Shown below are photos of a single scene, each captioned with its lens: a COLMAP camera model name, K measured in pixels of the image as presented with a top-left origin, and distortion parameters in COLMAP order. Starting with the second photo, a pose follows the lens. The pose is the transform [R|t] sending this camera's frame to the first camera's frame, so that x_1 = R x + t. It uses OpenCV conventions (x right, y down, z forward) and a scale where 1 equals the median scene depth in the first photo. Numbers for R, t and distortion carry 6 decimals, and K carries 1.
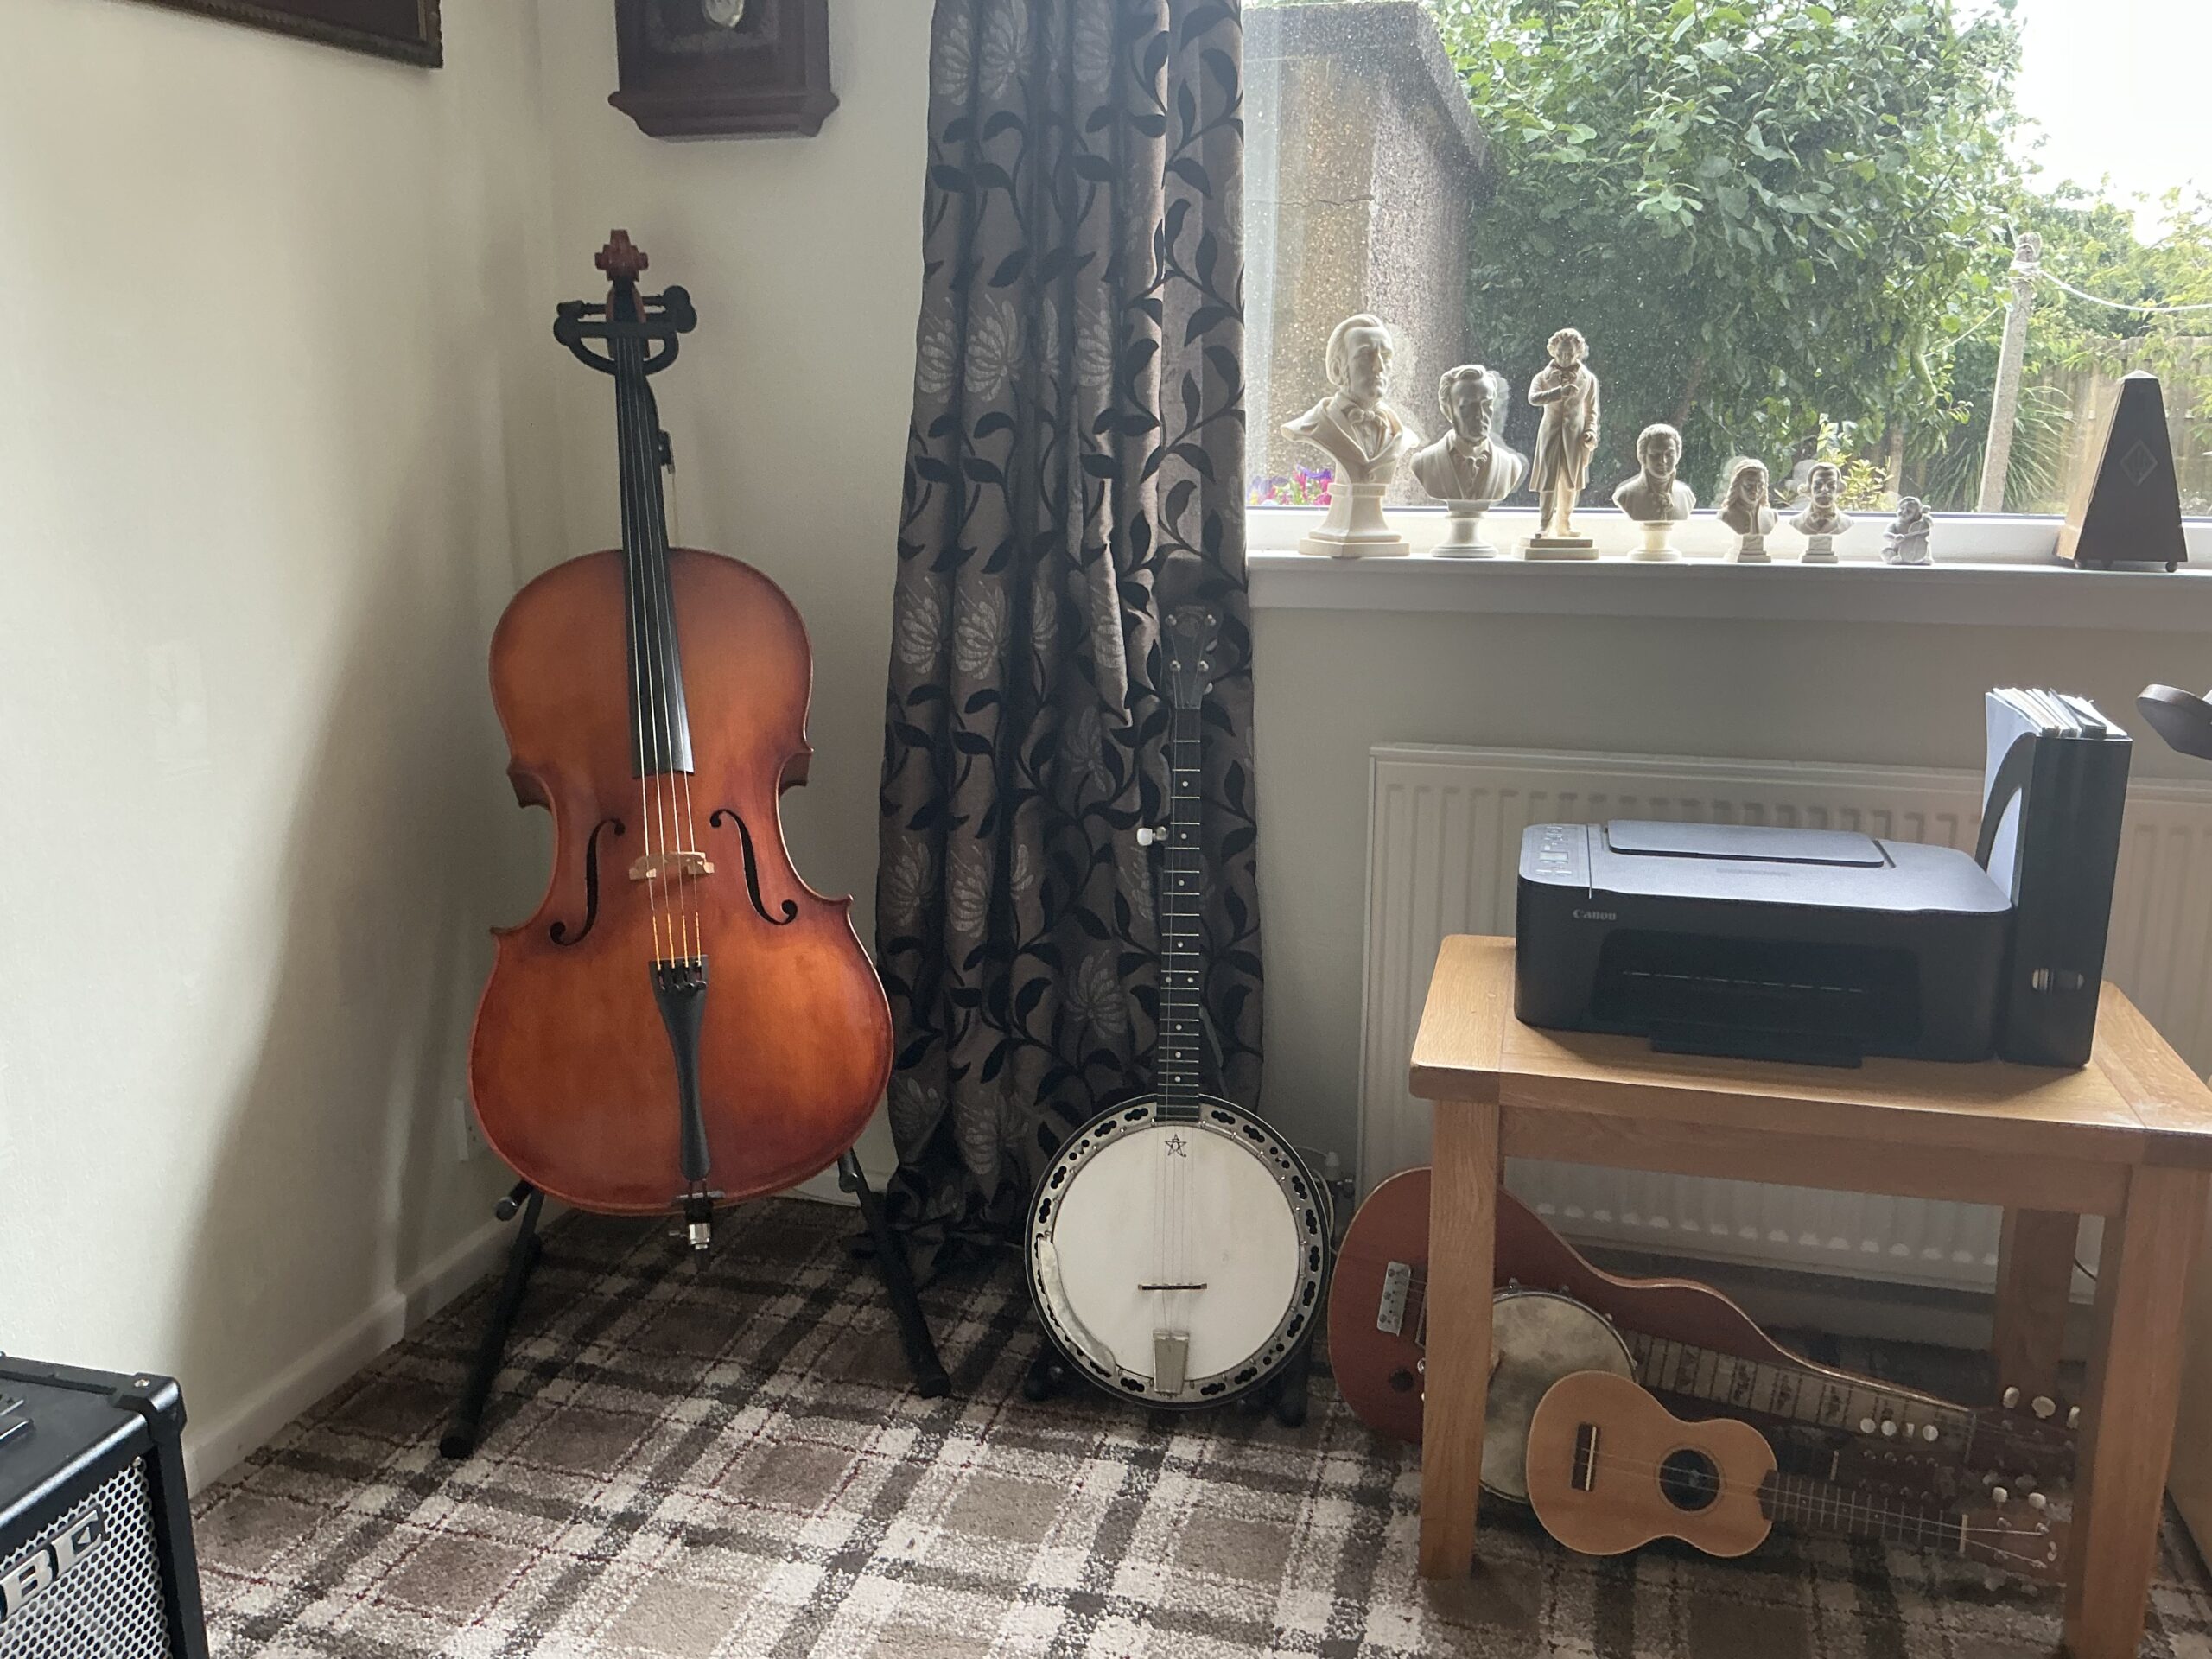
lens RADIAL K [[1825.5, 0, 1106.0], [0, 1825.5, 829.5], [0, 0, 1]] dist [0.115166, -0.262030]
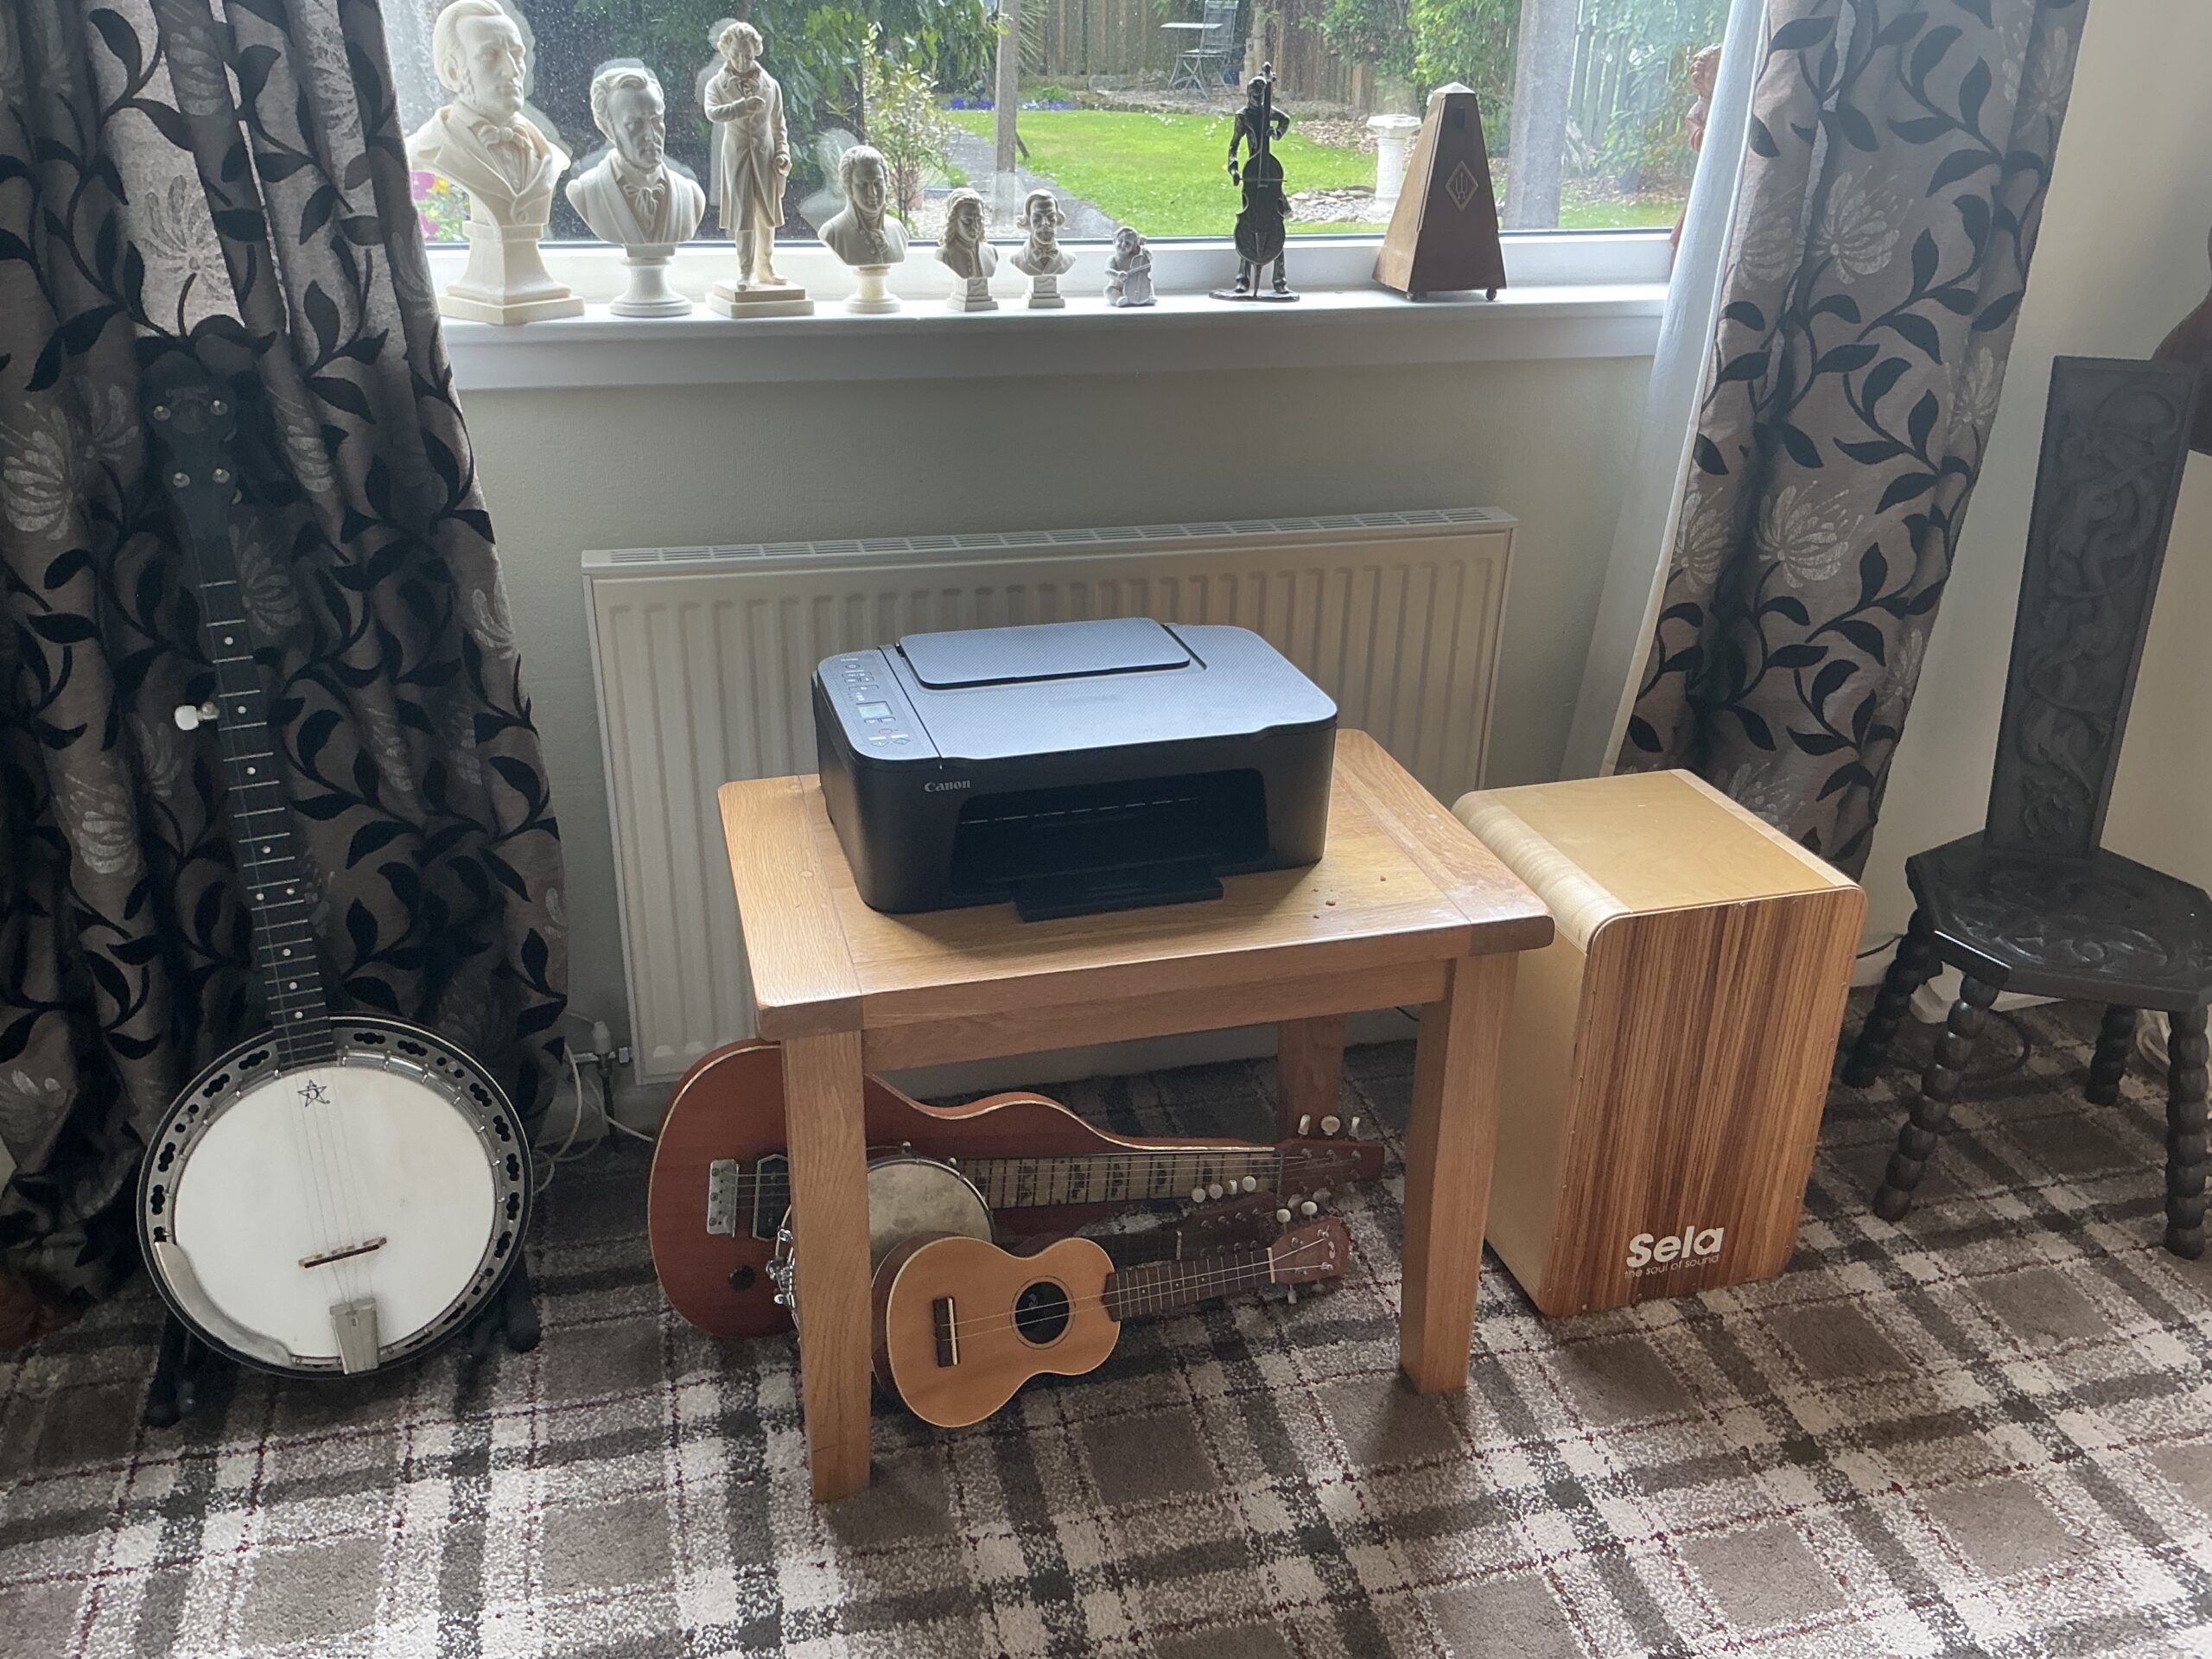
lens RADIAL K [[1825.5, 0, 1106.0], [0, 1825.5, 829.5], [0, 0, 1]] dist [0.115166, -0.262030]
pose [[0.873003, -0.189660, 0.449327, -0.048594], [0.092721, 0.969030, 0.228877, -0.106790], [-0.478819, -0.158148, 0.863552, 0.172579]]
